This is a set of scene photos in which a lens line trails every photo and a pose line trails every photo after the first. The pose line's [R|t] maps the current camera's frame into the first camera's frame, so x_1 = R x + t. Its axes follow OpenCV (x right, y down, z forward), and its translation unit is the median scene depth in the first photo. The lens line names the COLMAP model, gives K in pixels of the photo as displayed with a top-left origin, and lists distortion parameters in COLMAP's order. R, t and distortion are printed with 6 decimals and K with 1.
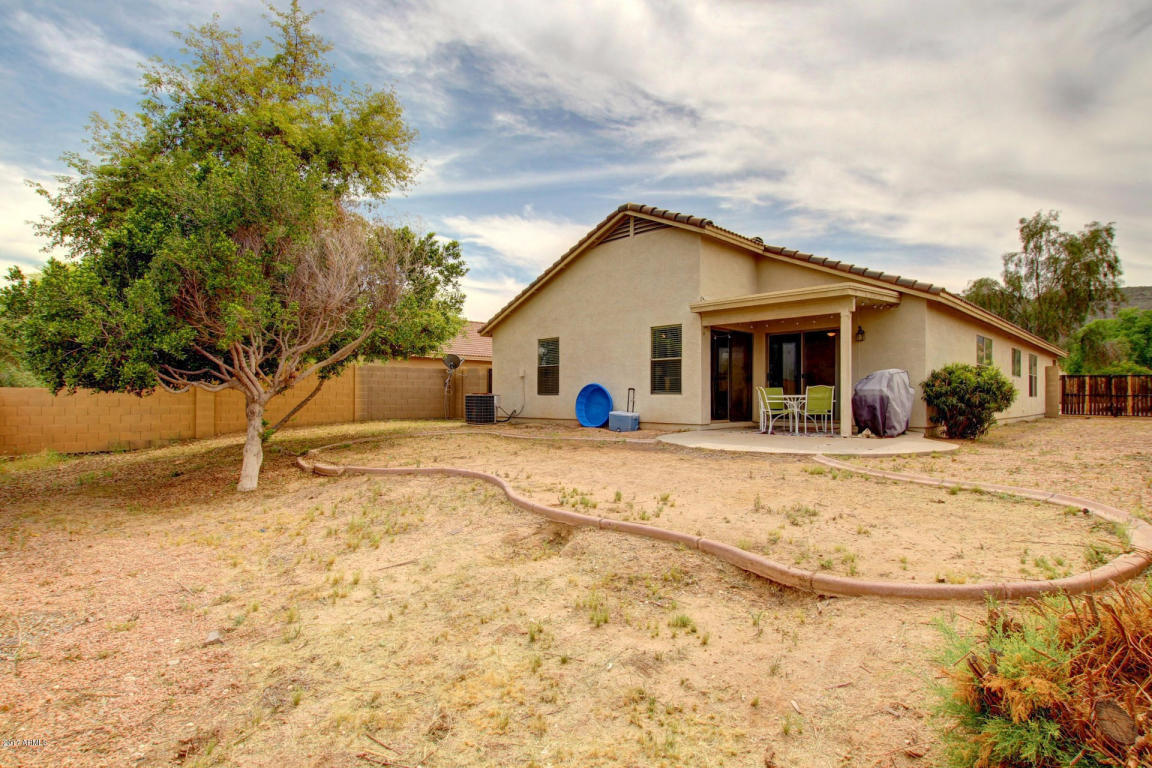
lens RADIAL K [[567.5, 0, 574.4], [0, 567.5, 397.3], [0, 0, 1]] dist [-0.031228, -0.000079]
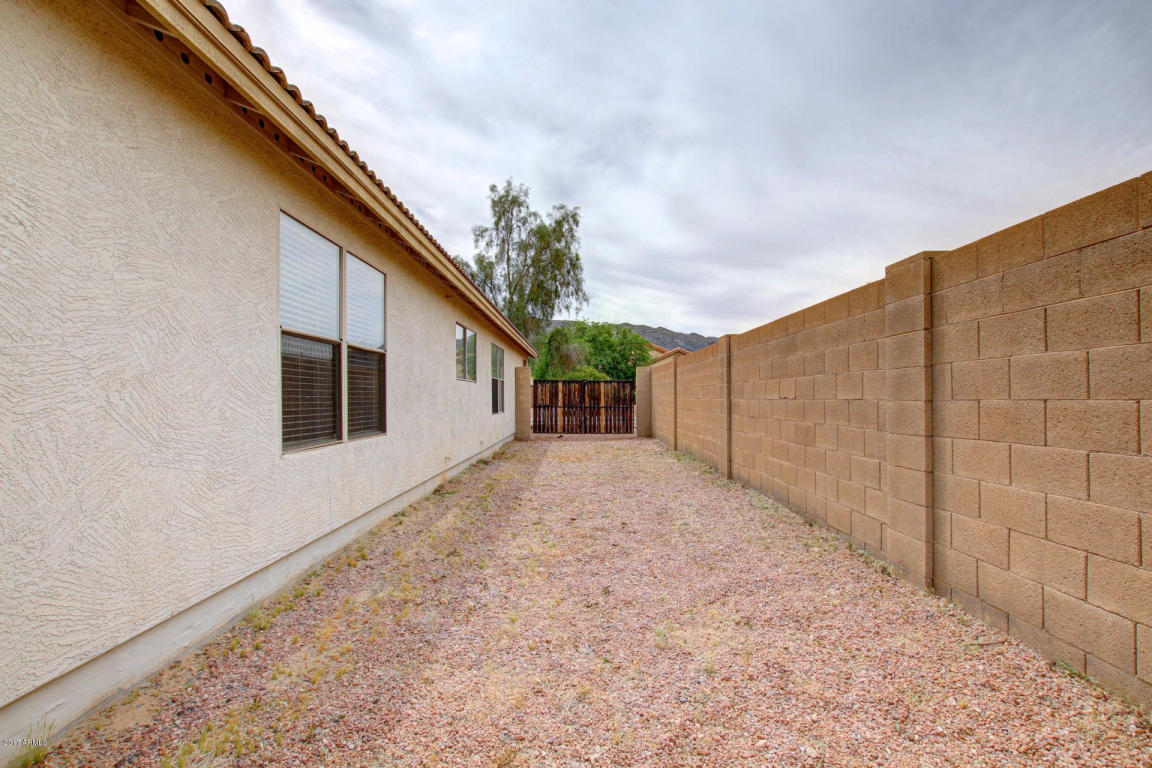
lens RADIAL K [[534.9, 0, 582.8], [0, 534.9, 398.0], [0, 0, 1]] dist [-0.032981, 0.000393]
pose [[0.680610, -0.008372, 0.732598, 0.337247], [0.008944, 0.999955, 0.003118, -0.014560], [-0.732591, 0.004430, 0.680654, 0.390106]]
